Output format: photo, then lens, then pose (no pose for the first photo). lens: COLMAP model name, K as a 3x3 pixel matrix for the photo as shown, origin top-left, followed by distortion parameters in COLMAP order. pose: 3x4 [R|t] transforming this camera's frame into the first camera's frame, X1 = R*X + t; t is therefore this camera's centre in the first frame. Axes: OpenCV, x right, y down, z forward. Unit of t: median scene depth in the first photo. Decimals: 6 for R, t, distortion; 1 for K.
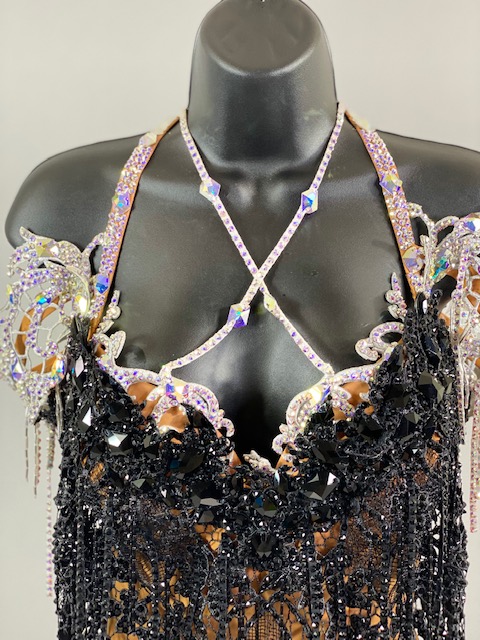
lens RADIAL K [[964.3, 0, 246.4], [0, 964.3, 326.3], [0, 0, 1]] dist [0.080892, 0.000000]
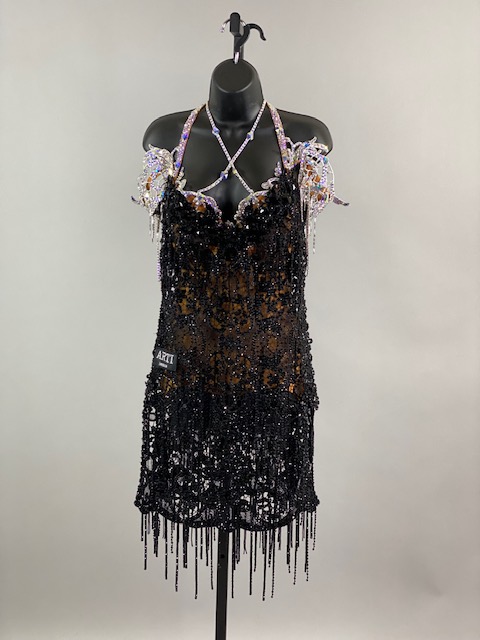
lens RADIAL K [[964.3, 0, 229.5], [0, 964.3, 326.4], [0, 0, 1]] dist [0.080892, 0.000000]
pose [[0.998275, 0.020575, -0.054980, 0.174259], [-0.016702, 0.997407, 0.070008, 0.234424], [0.056278, -0.068969, 0.996030, -1.905257]]
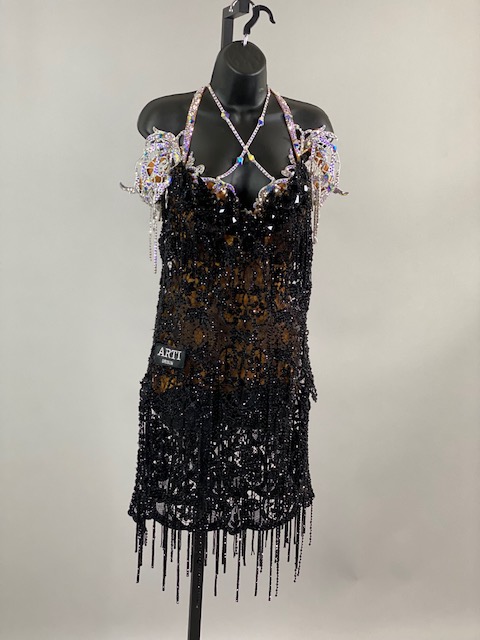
lens RADIAL K [[964.3, 0, 241.9], [0, 964.3, 322.1], [0, 0, 1]] dist [0.080892, 0.000000]
pose [[0.969126, -0.004765, 0.246519, -0.677003], [-0.010234, 0.998174, 0.059528, 0.280625], [-0.246353, -0.060213, 0.967308, -1.710088]]
